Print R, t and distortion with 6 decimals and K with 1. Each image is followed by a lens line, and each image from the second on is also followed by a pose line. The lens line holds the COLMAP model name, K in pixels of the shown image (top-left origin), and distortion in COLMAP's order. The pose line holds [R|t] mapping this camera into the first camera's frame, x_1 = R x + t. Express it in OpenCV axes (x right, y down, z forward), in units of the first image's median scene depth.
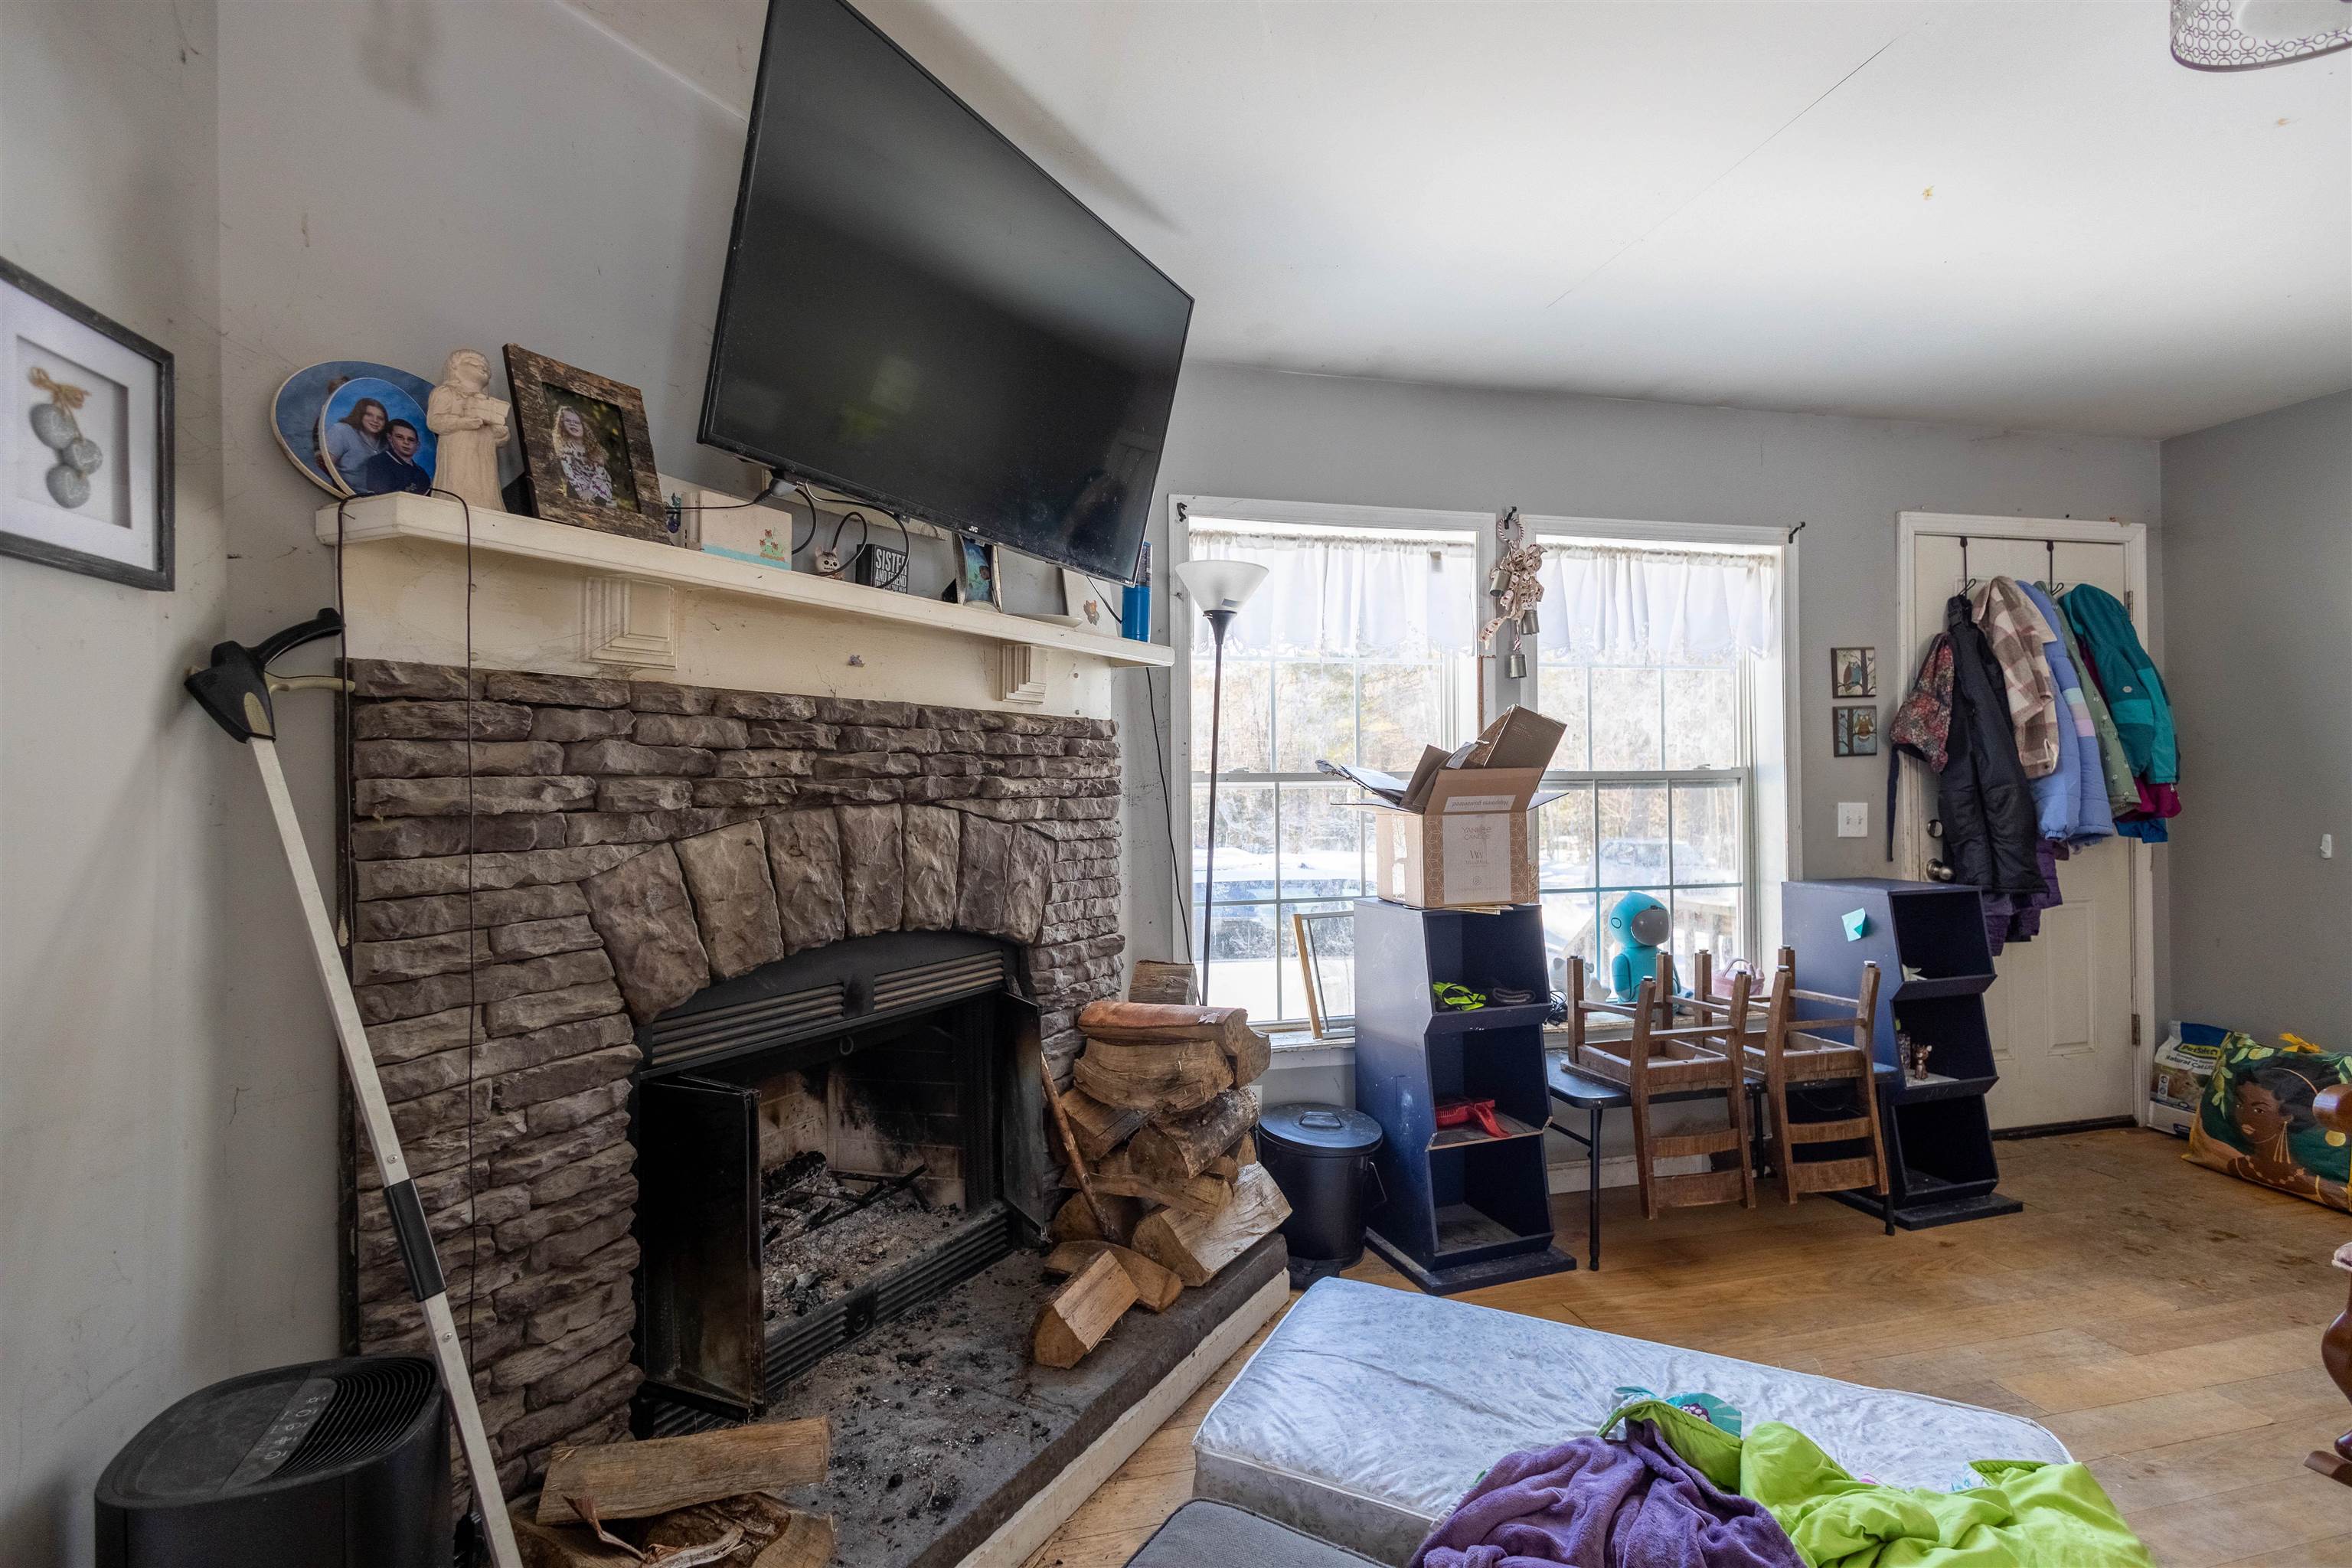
lens RADIAL K [[1081.4, 0, 1179.6], [0, 1081.4, 784.0], [0, 0, 1]] dist [0.010803, -0.001054]
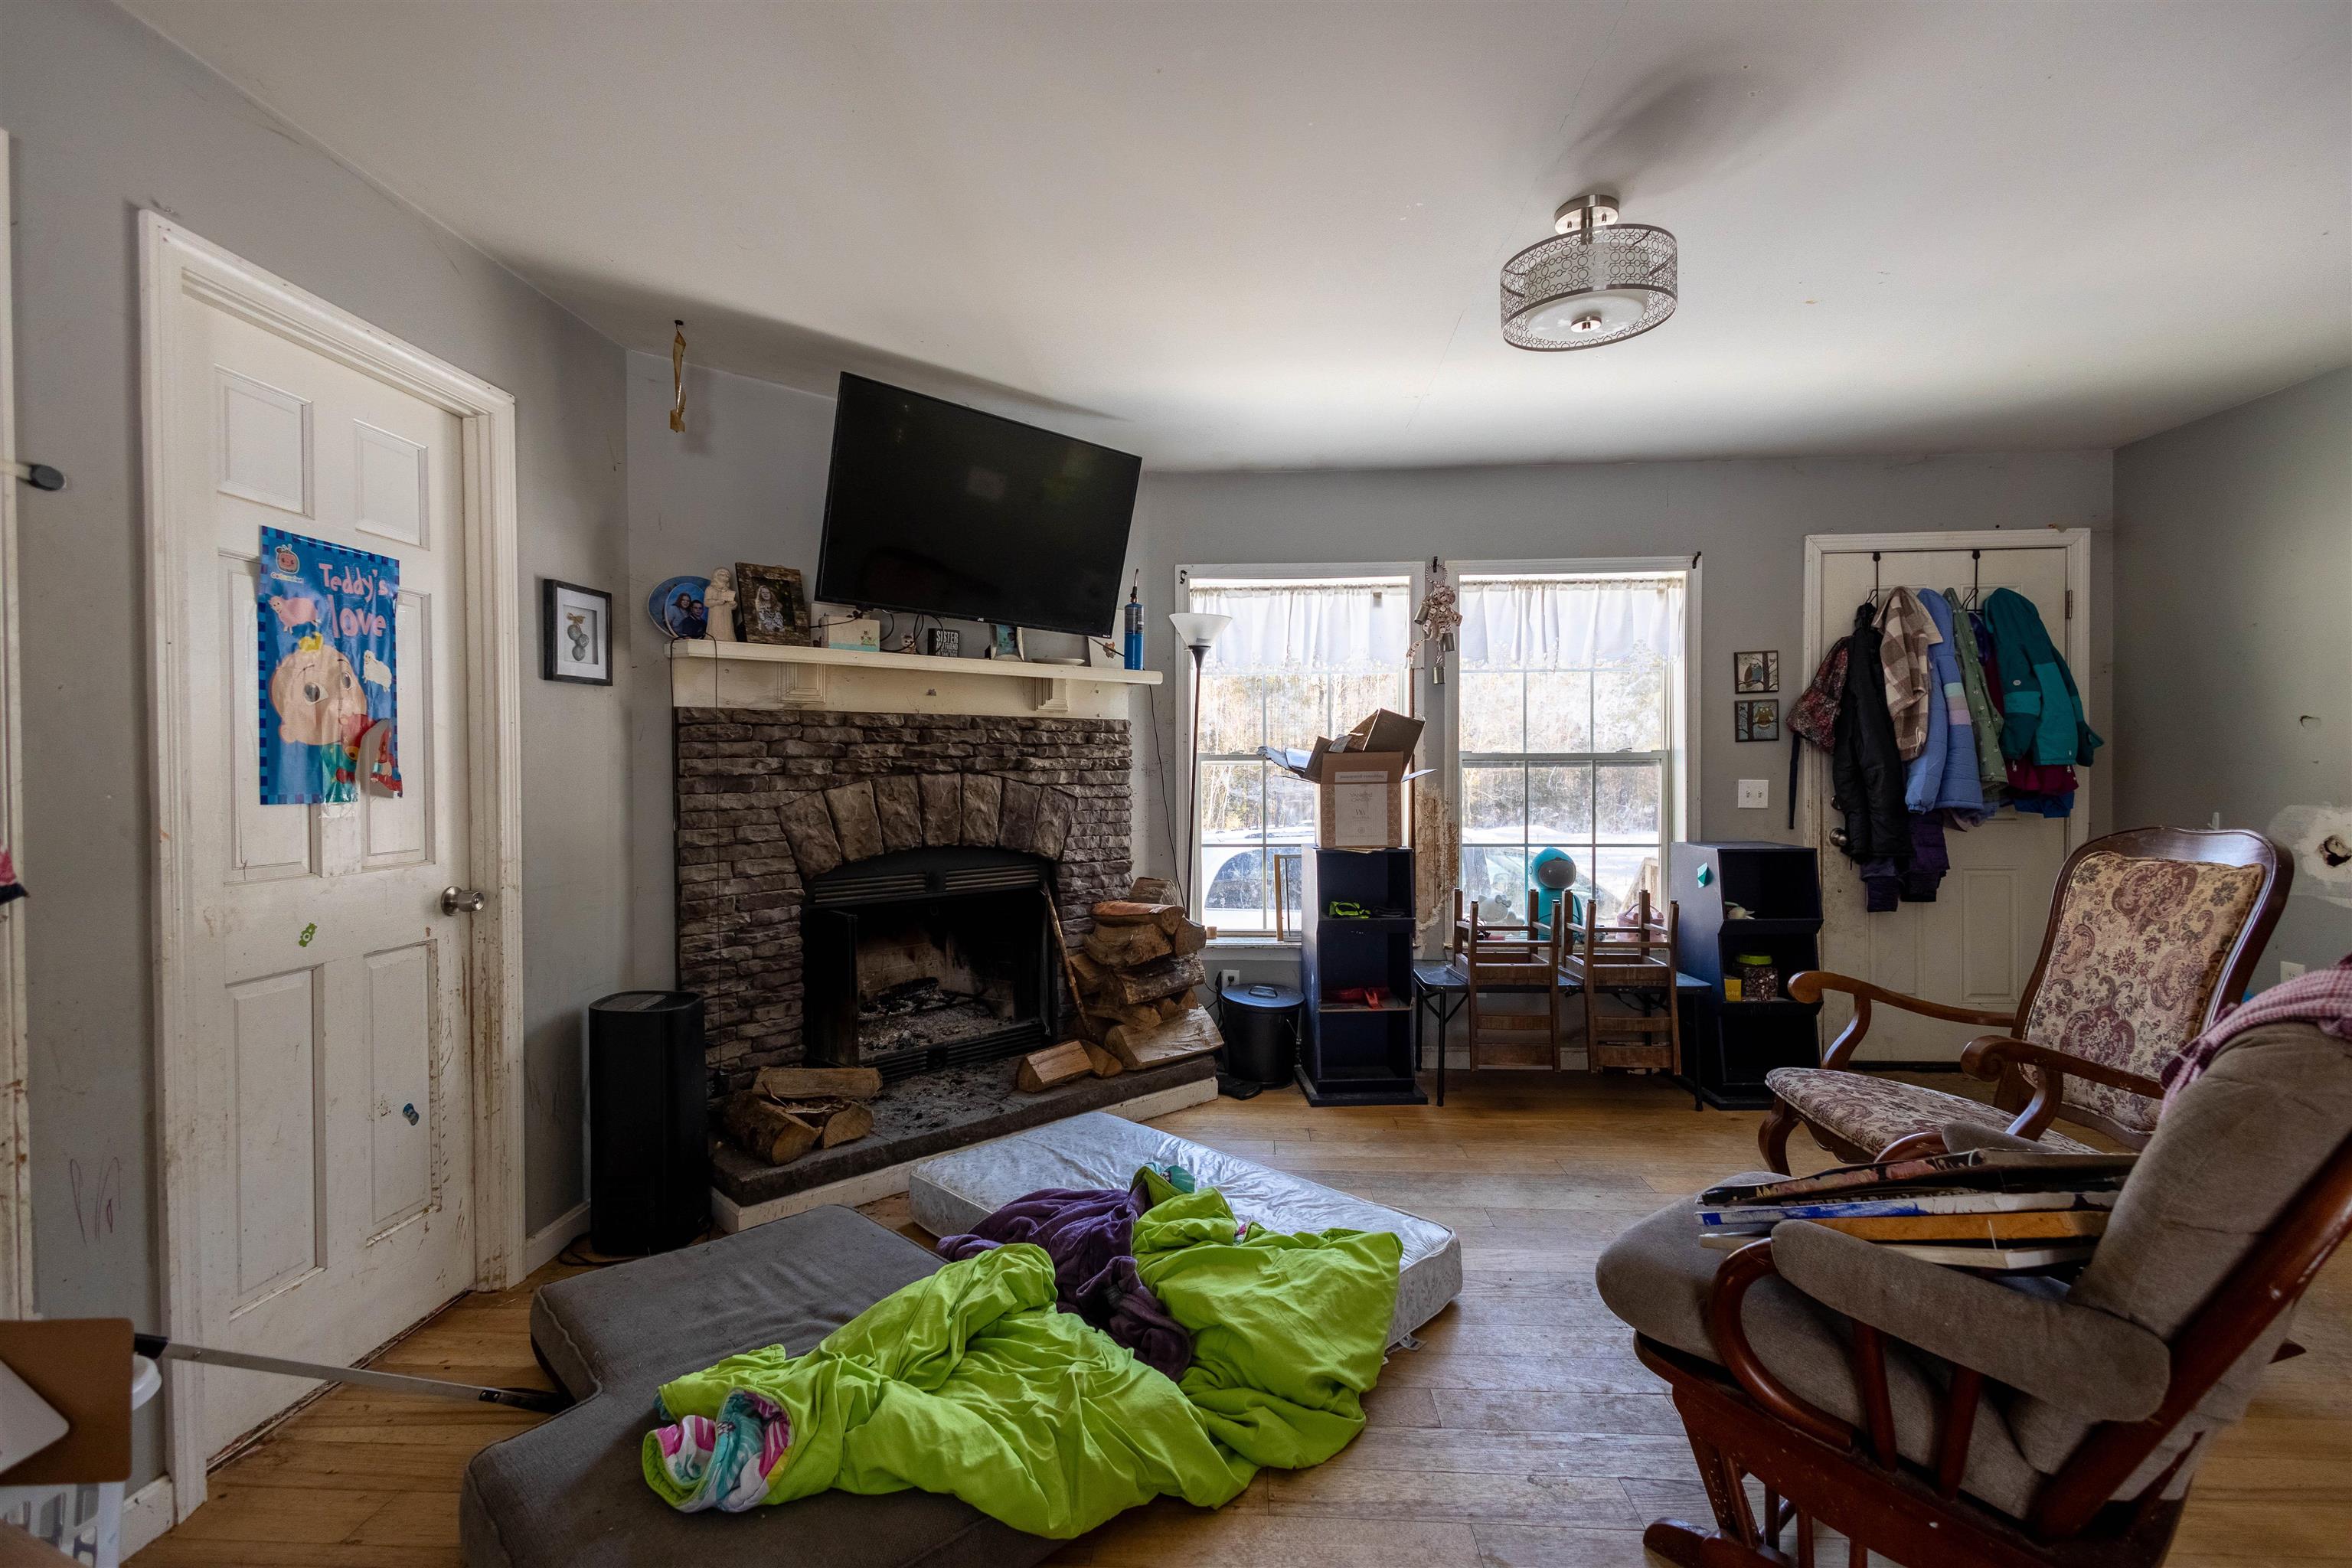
lens RADIAL K [[1081.4, 0, 1179.6], [0, 1081.4, 784.0], [0, 0, 1]] dist [0.010803, -0.001054]
pose [[0.956029, 0.010741, -0.293076, 0.527390], [-0.004039, 0.999717, 0.023463, -0.005517], [0.293245, -0.021247, 0.955801, -0.502784]]
